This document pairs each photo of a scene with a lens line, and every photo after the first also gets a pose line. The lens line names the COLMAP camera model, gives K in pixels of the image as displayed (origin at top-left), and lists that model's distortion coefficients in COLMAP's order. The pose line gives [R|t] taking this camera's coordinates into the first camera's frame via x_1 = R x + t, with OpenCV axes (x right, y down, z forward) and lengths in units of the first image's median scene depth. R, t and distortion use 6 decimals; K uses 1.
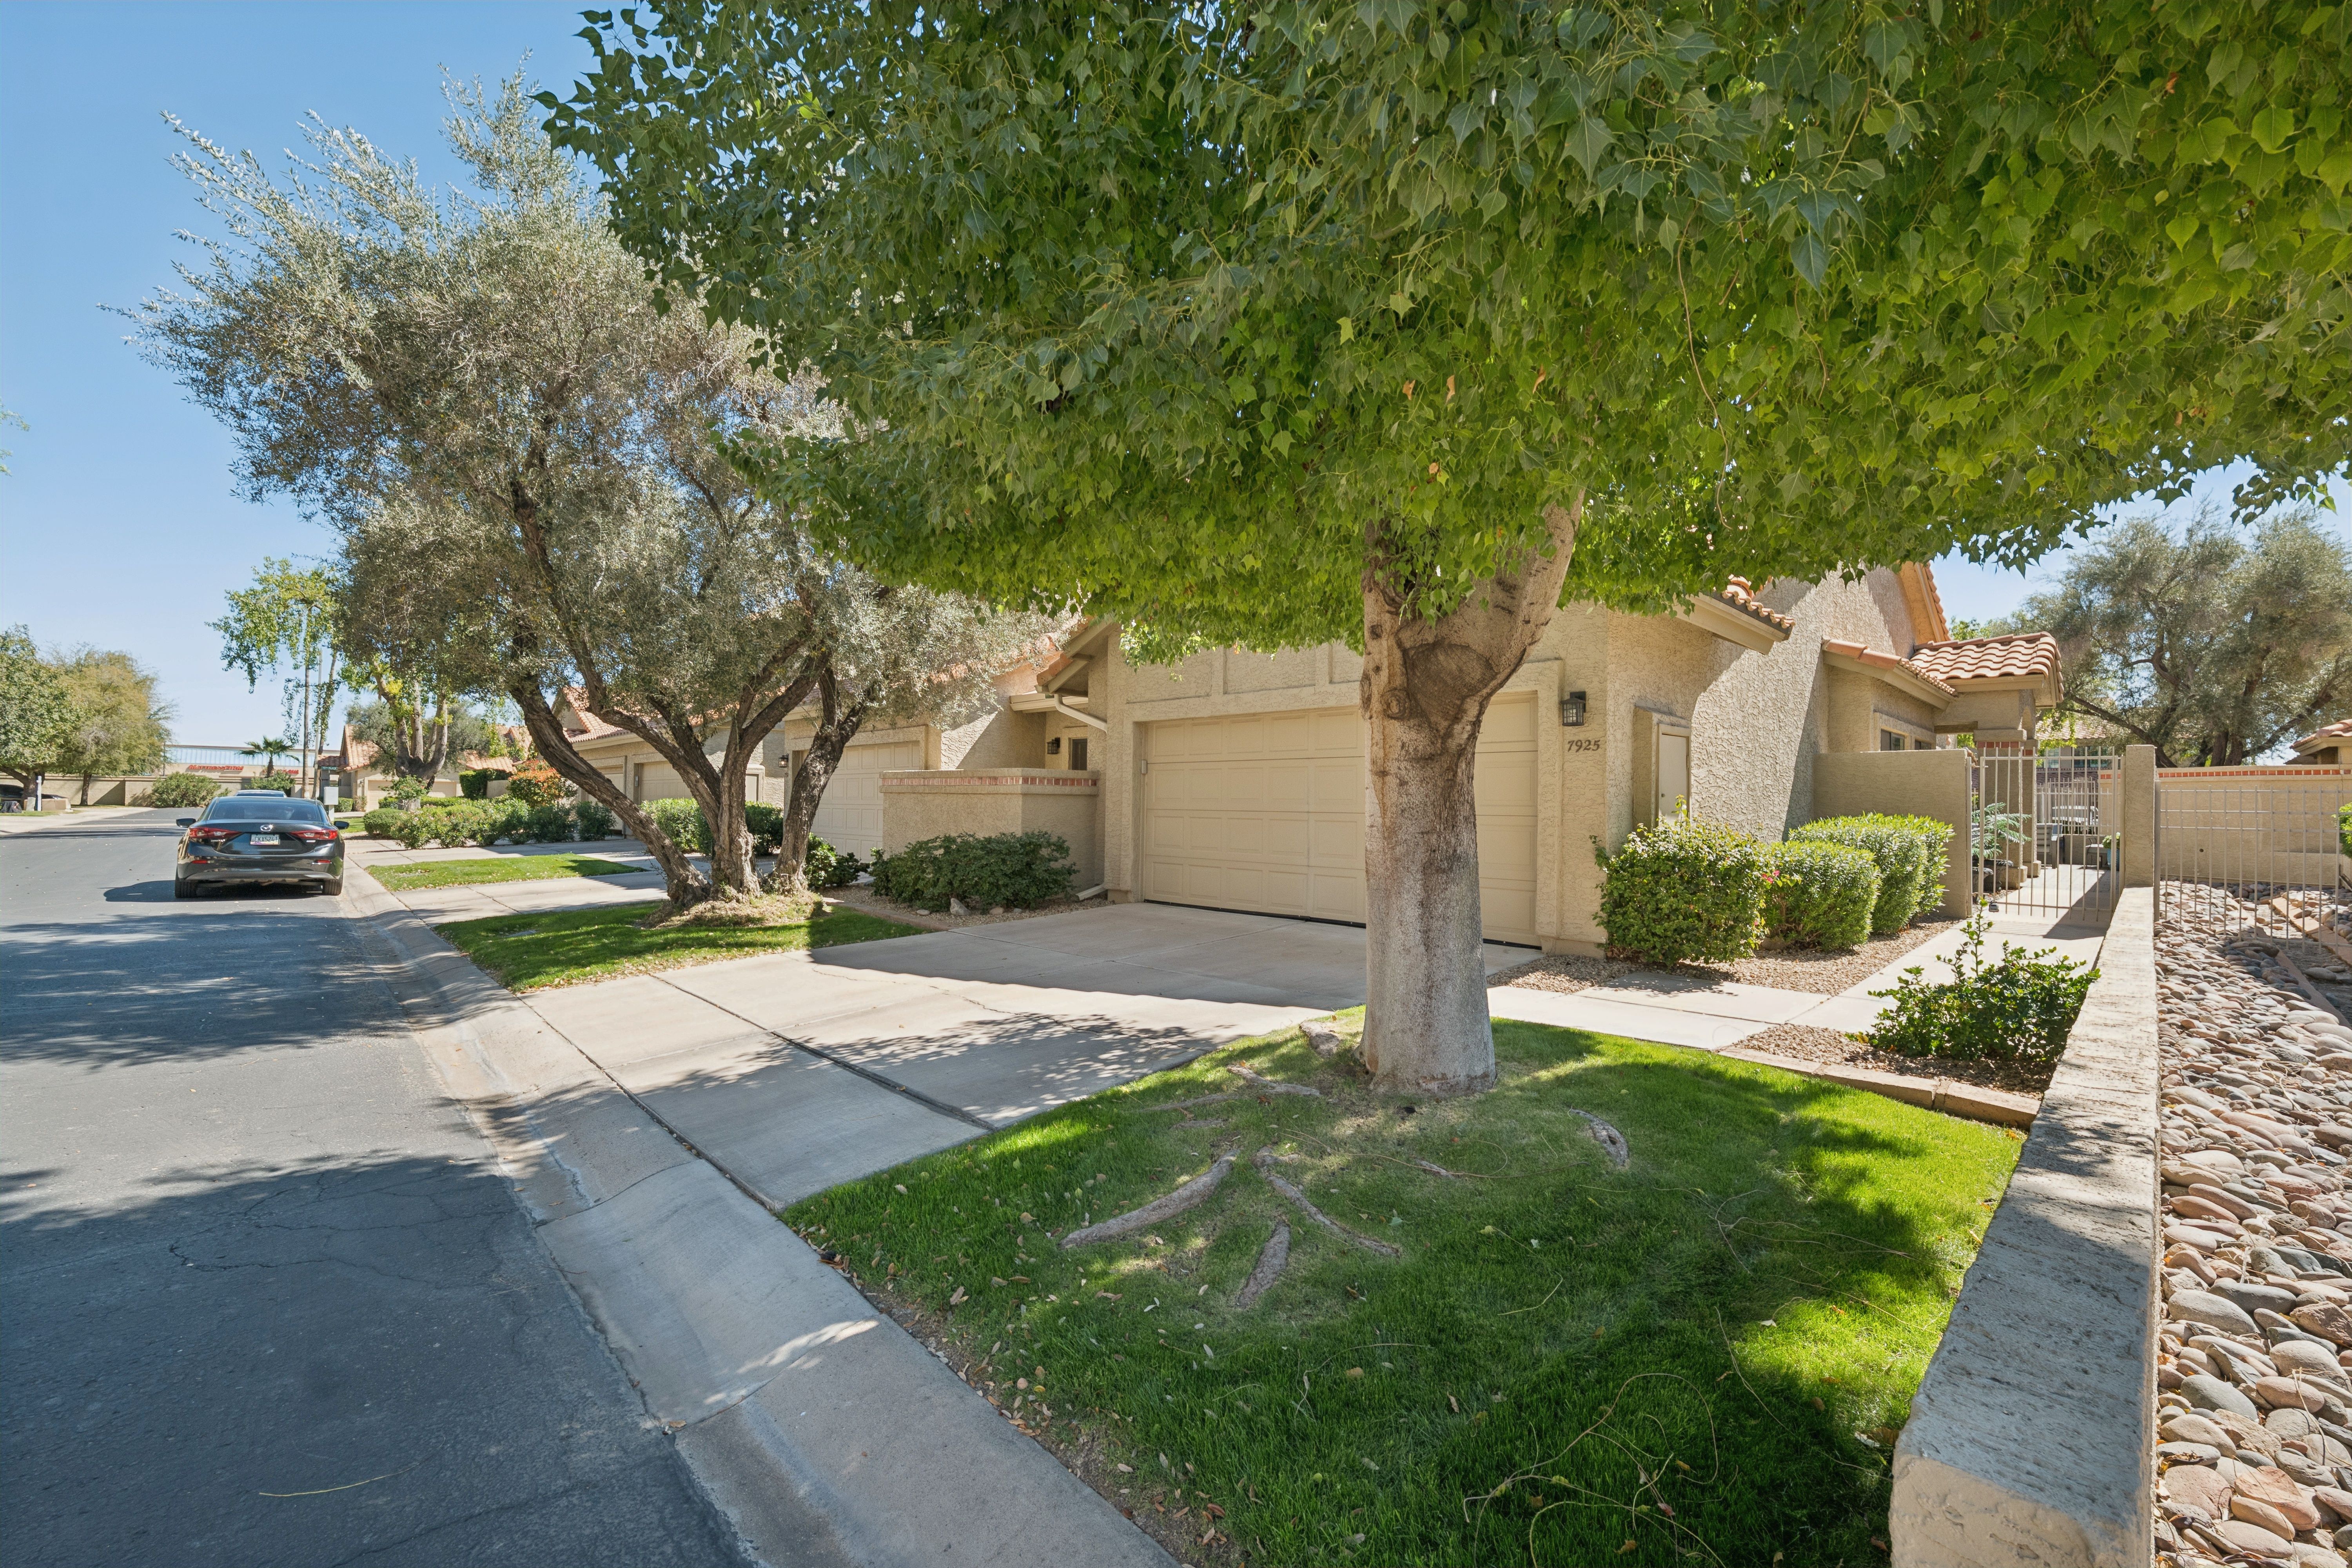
lens RADIAL K [[975.5, 0, 1164.8], [0, 975.5, 789.0], [0, 0, 1]] dist [-0.013858, 0.001374]
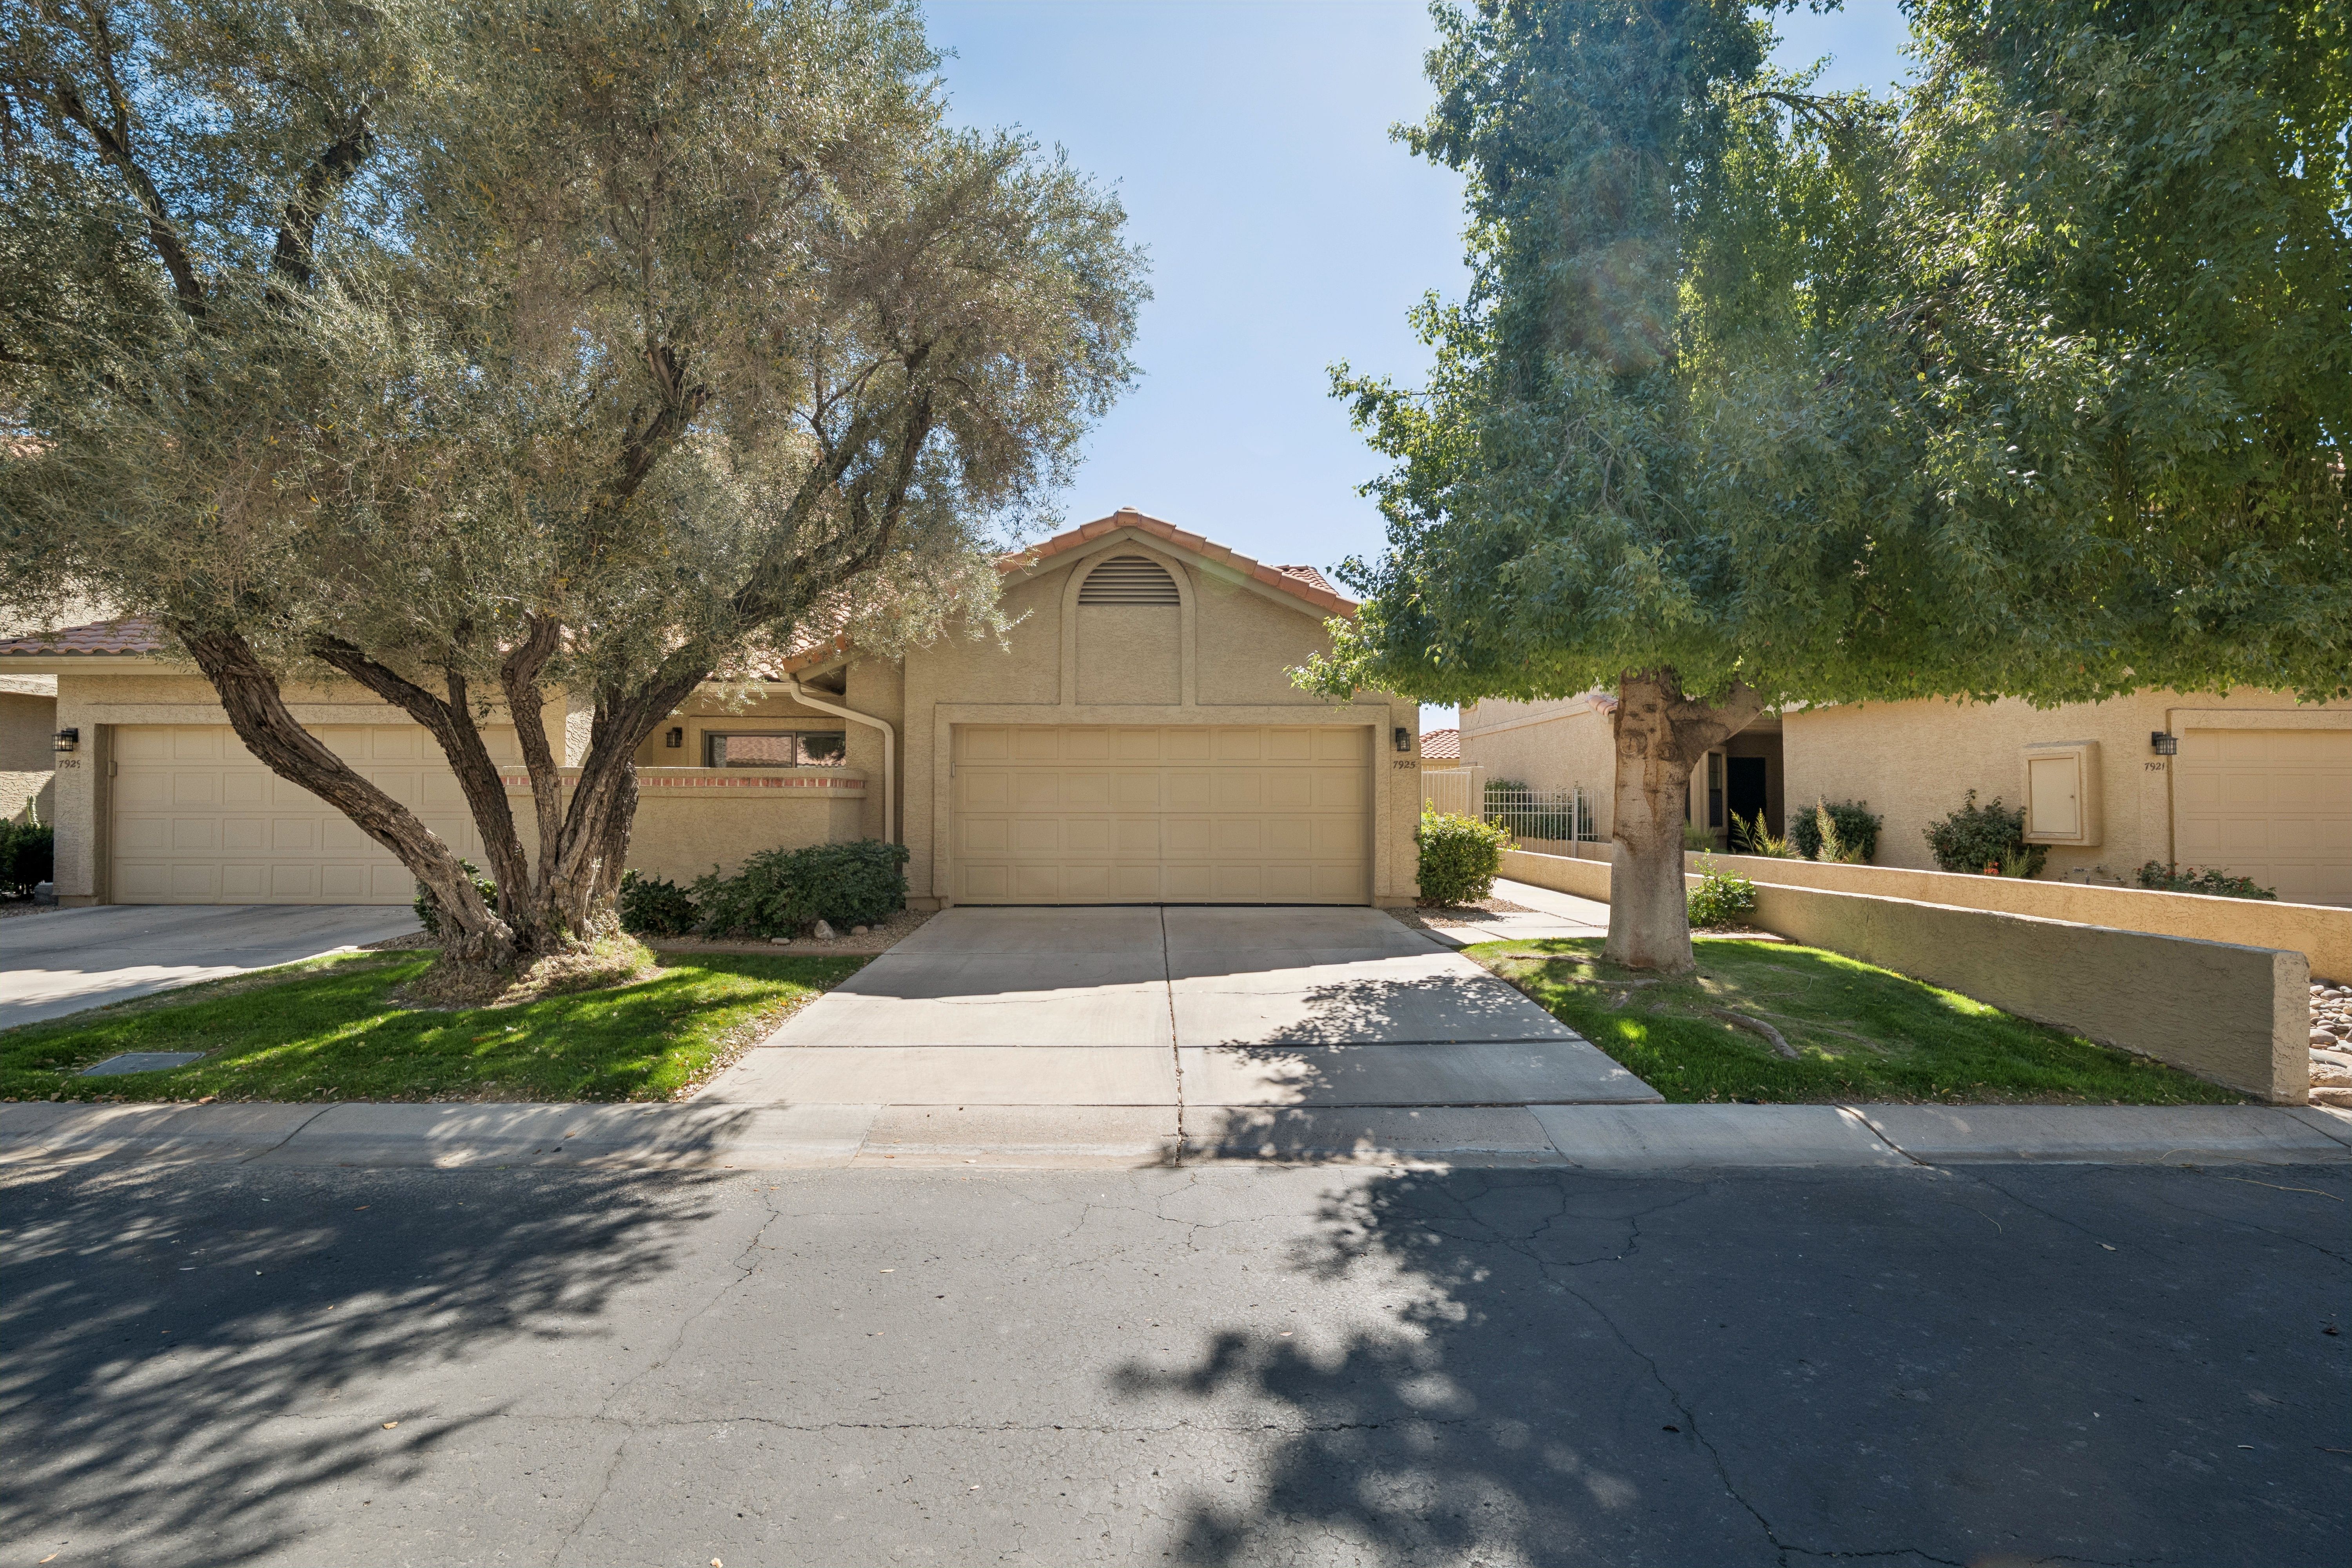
lens RADIAL K [[975.5, 0, 1158.8], [0, 975.5, 787.8], [0, 0, 1]] dist [-0.013858, 0.001374]
pose [[0.674714, 0.000467, 0.738079, -1.633369], [-0.005214, 0.999978, 0.004133, -0.024724], [-0.738061, -0.006637, 0.674702, 0.488865]]
